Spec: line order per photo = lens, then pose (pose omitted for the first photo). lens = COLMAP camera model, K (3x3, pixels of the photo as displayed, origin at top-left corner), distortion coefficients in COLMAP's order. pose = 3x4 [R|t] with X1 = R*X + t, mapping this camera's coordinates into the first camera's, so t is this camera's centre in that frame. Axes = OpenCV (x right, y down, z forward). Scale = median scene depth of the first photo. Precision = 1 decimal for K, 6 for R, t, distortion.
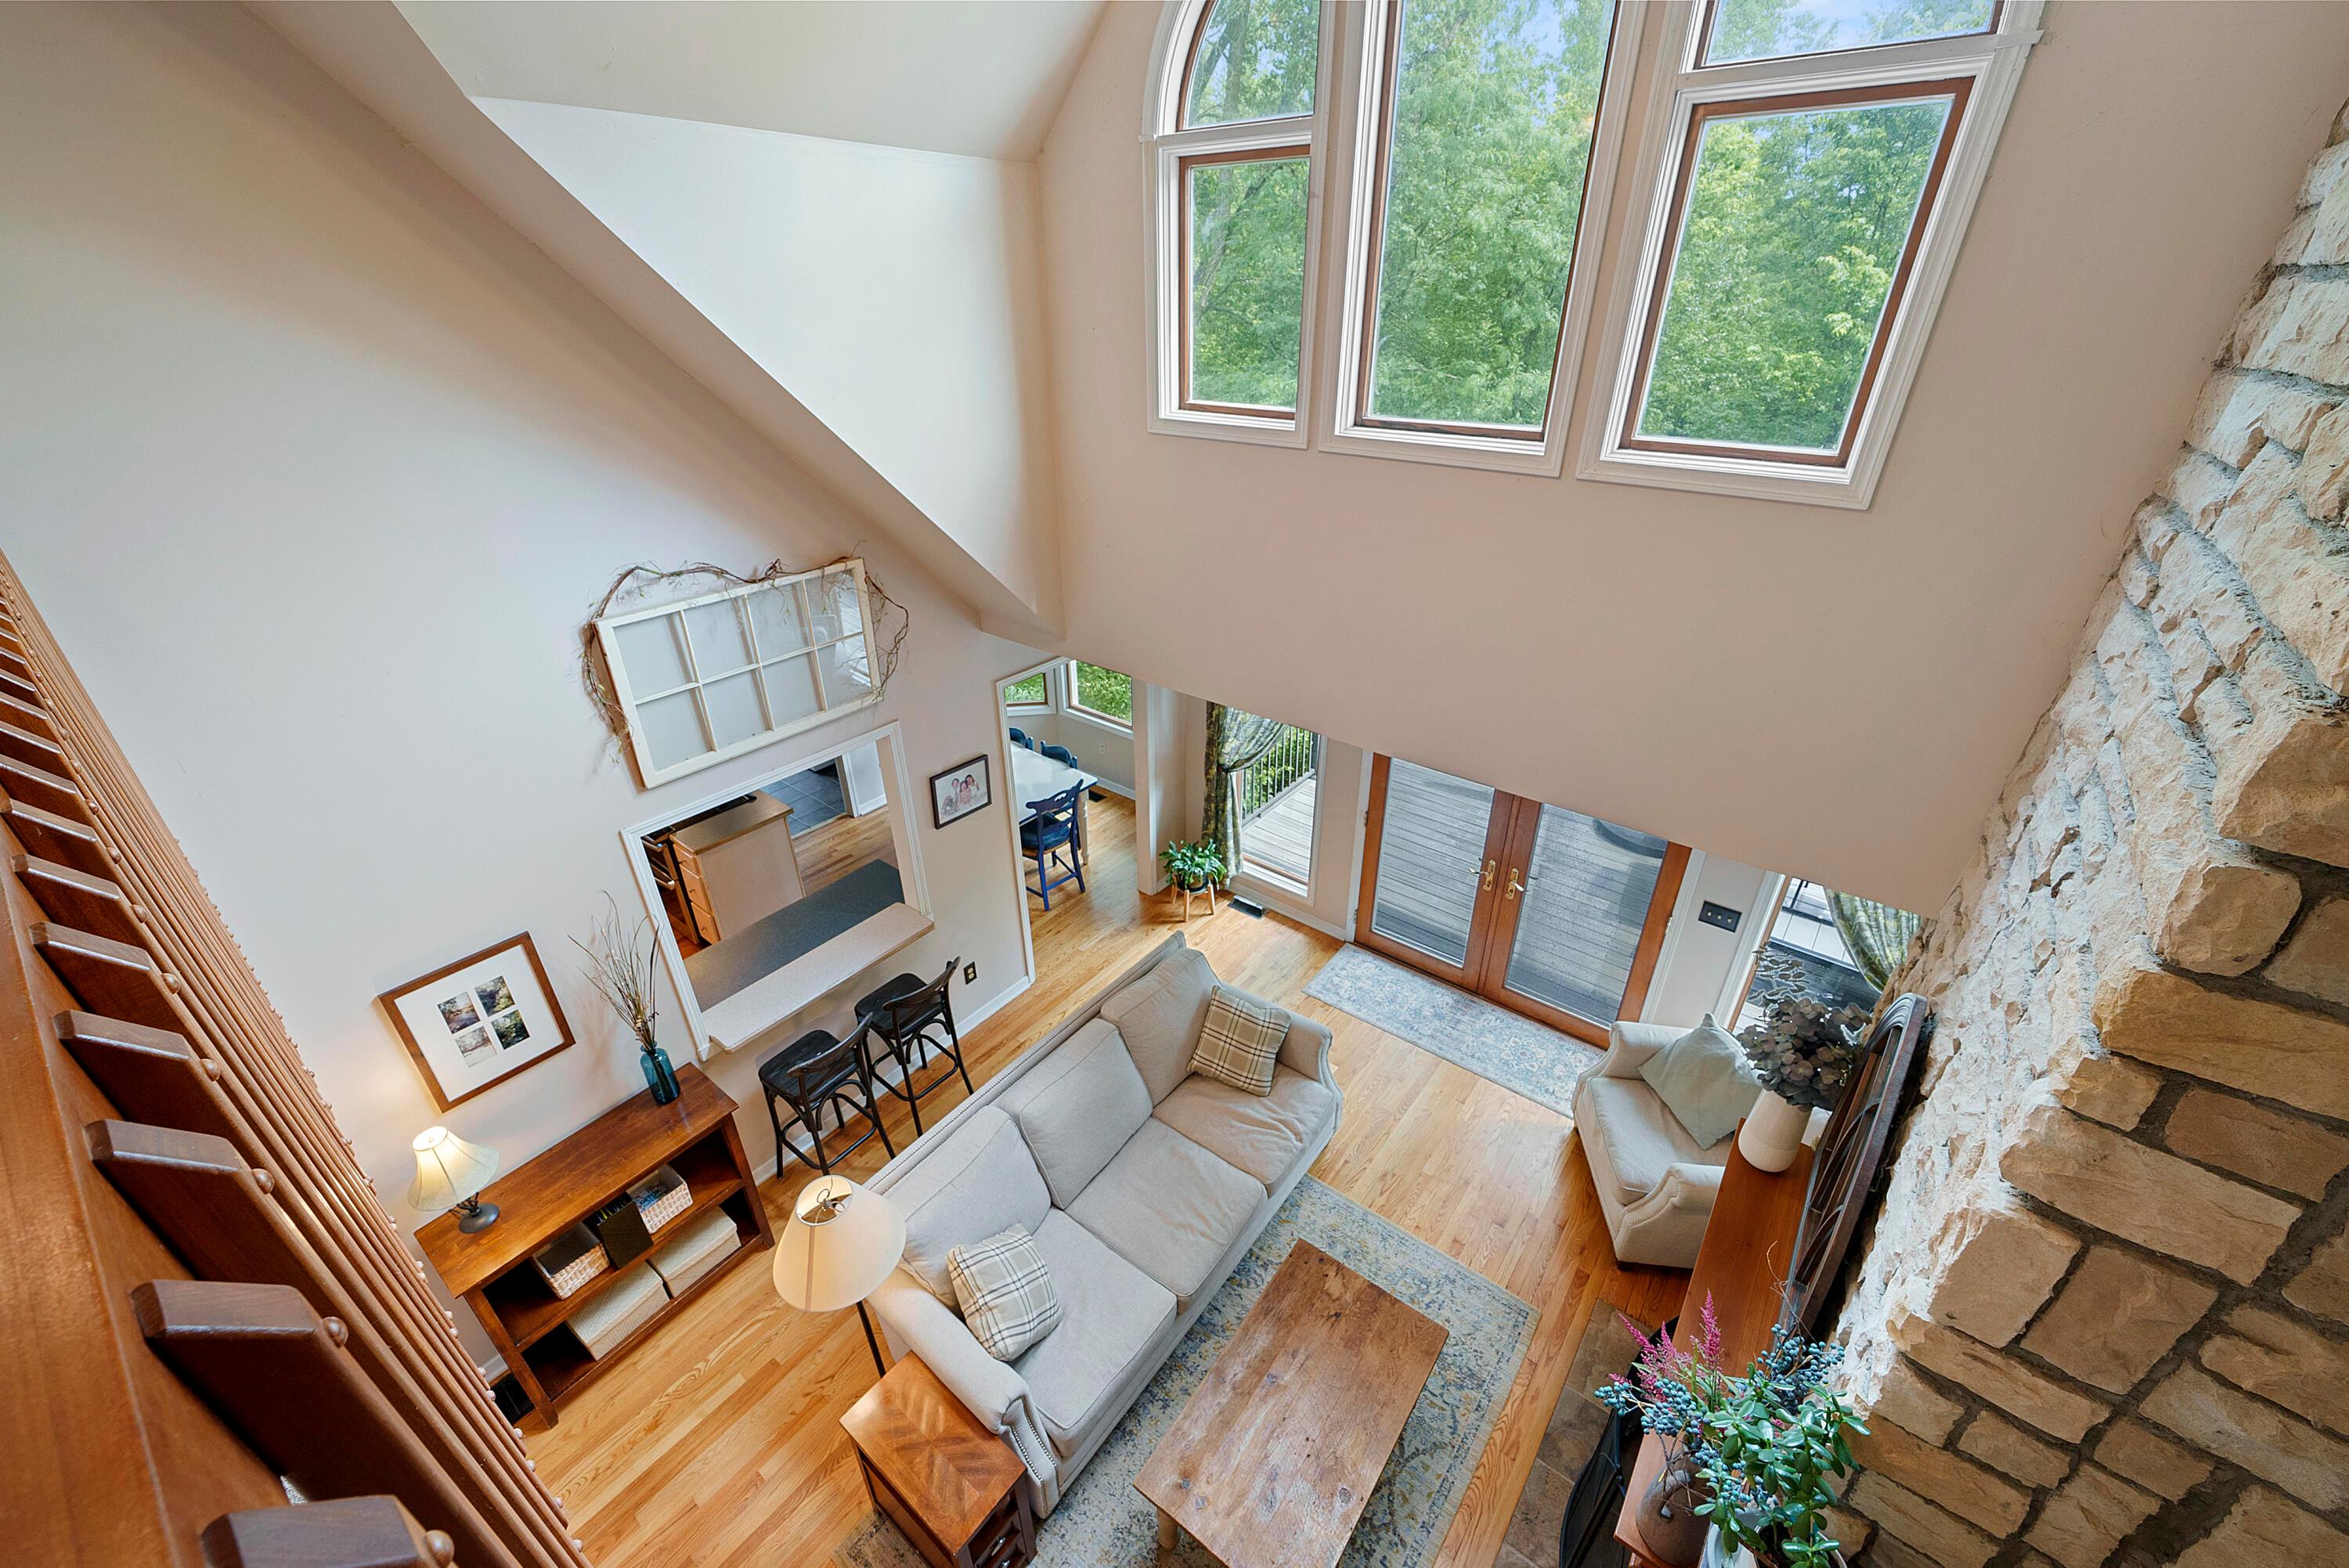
lens RADIAL K [[892.9, 0, 1179.1], [0, 892.9, 772.5], [0, 0, 1]] dist [-0.000828, 0.000068]
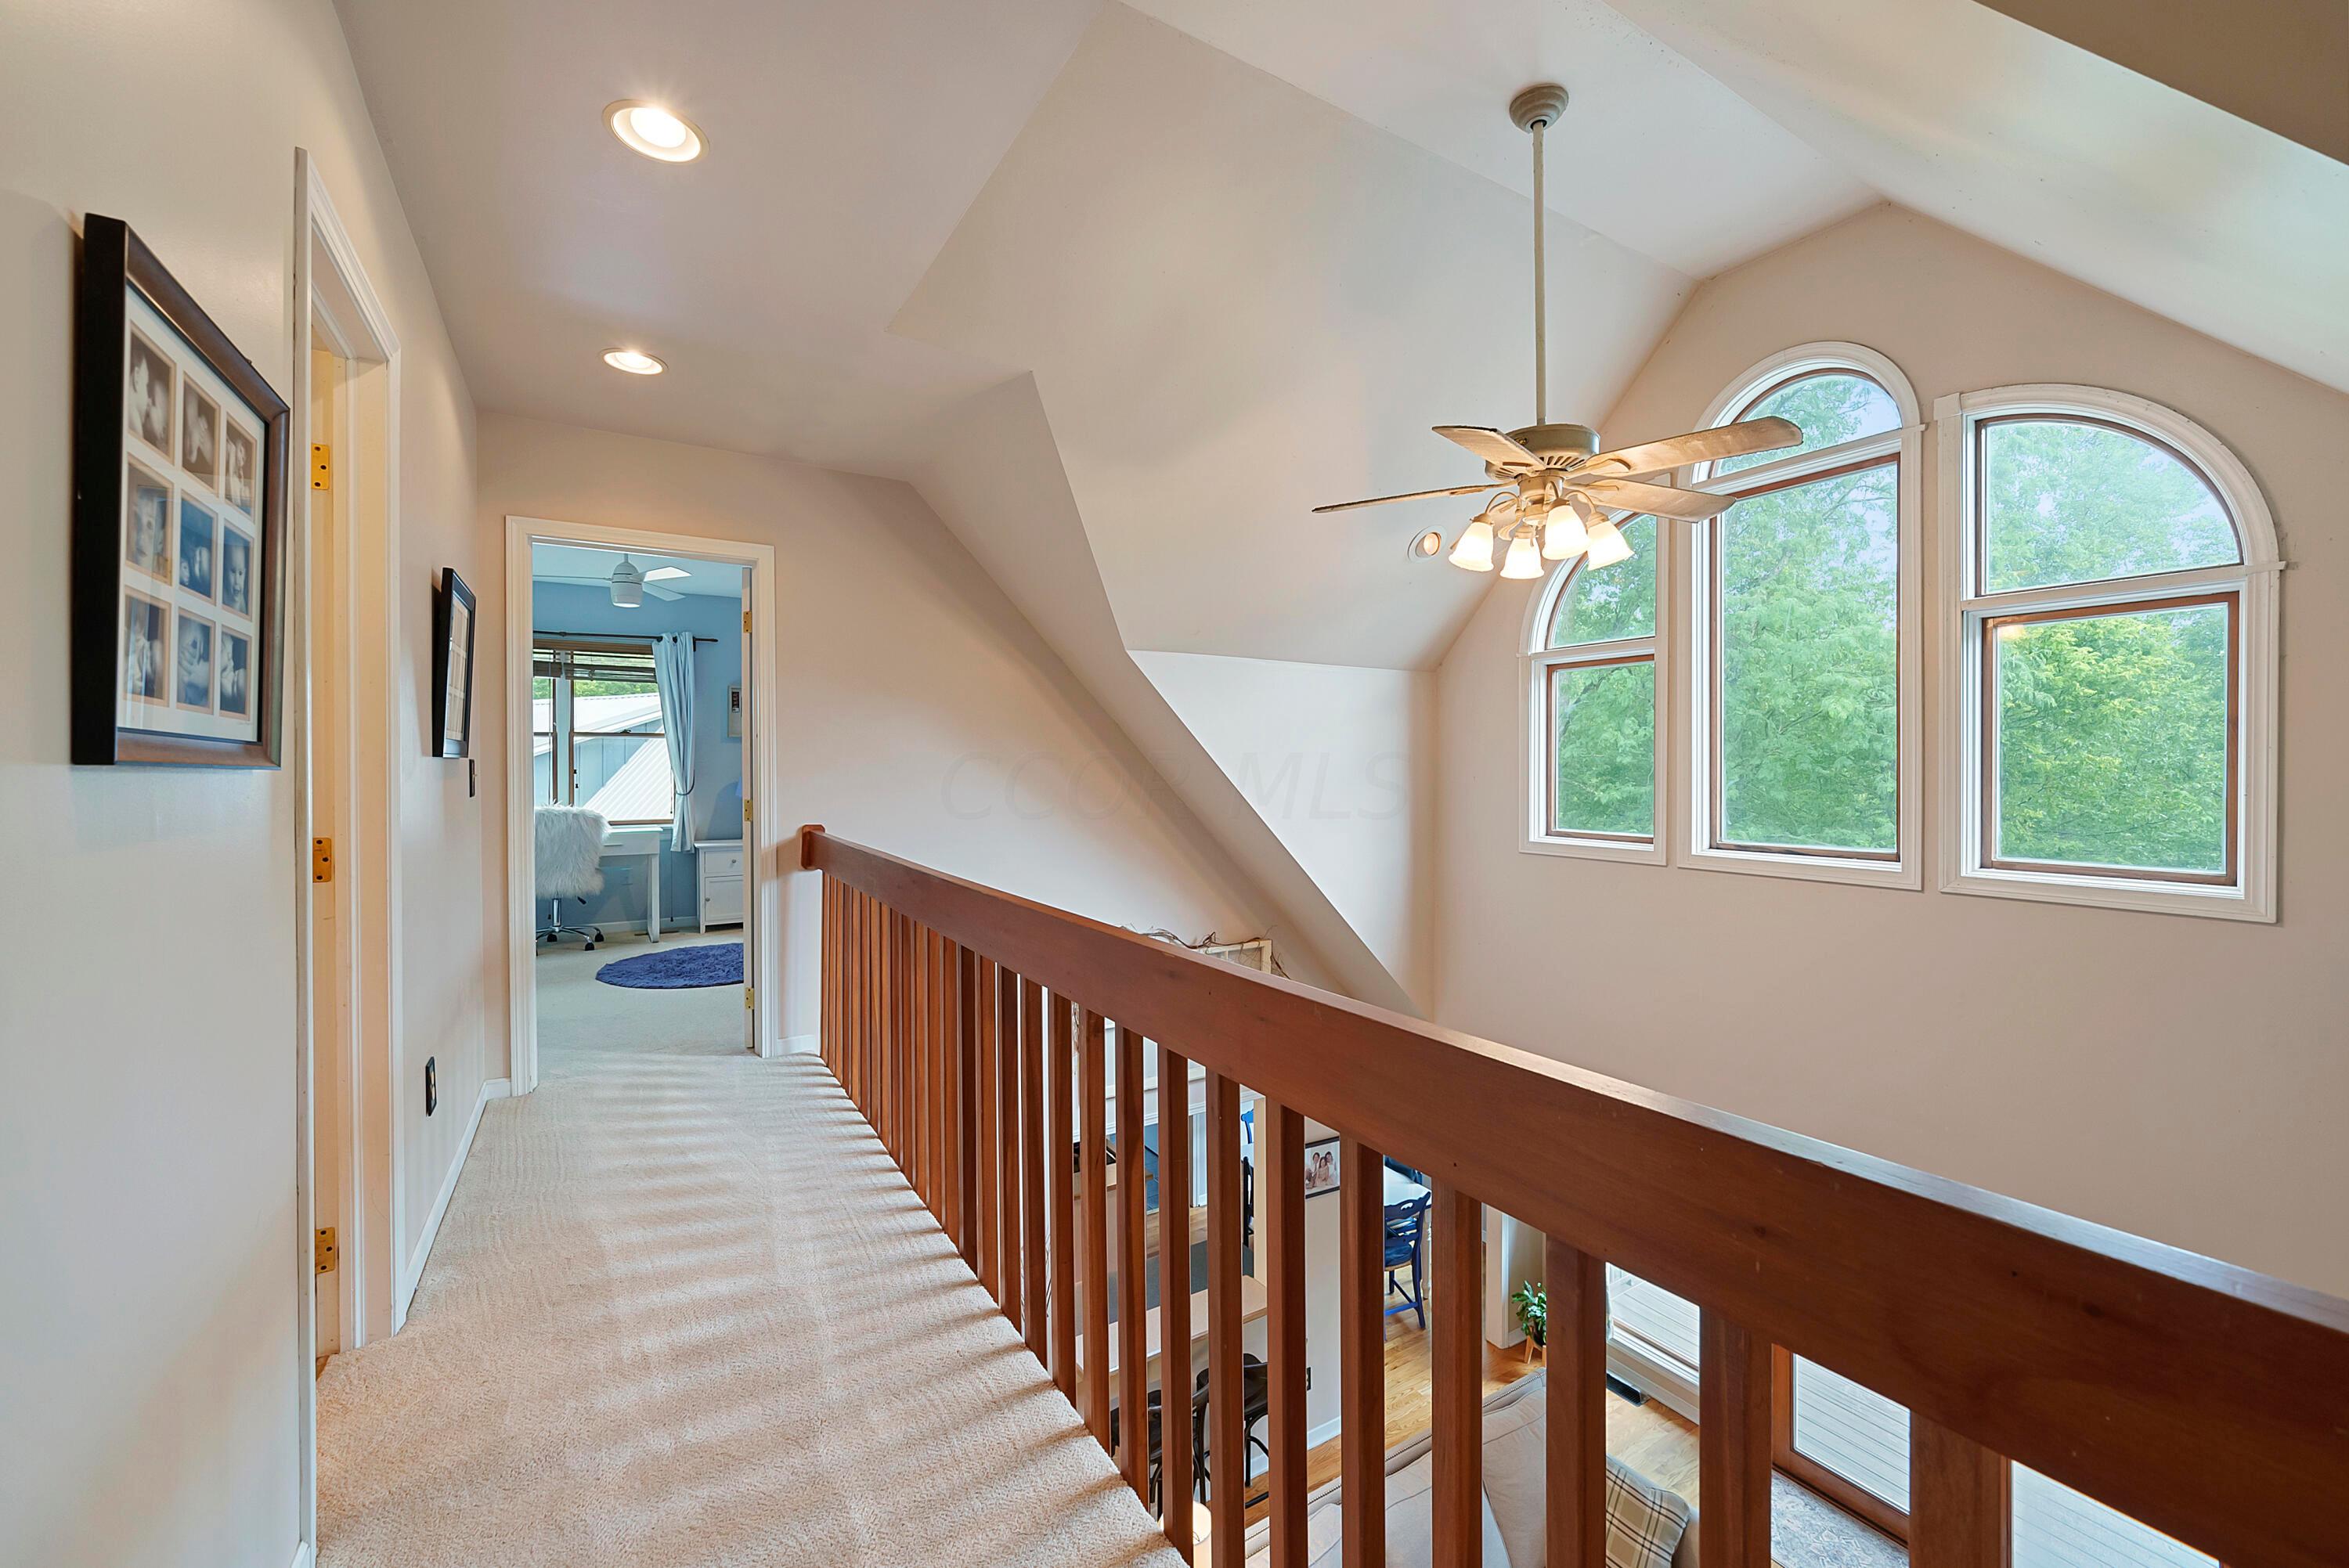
lens RADIAL K [[892.9, 0, 1189.9], [0, 892.9, 771.9], [0, 0, 1]] dist [-0.000828, 0.000068]
pose [[0.939219, 0.007197, -0.343243, -0.026149], [-0.167771, 0.881896, -0.440583, 0.091289], [0.299534, 0.471390, 0.829500, -0.134633]]
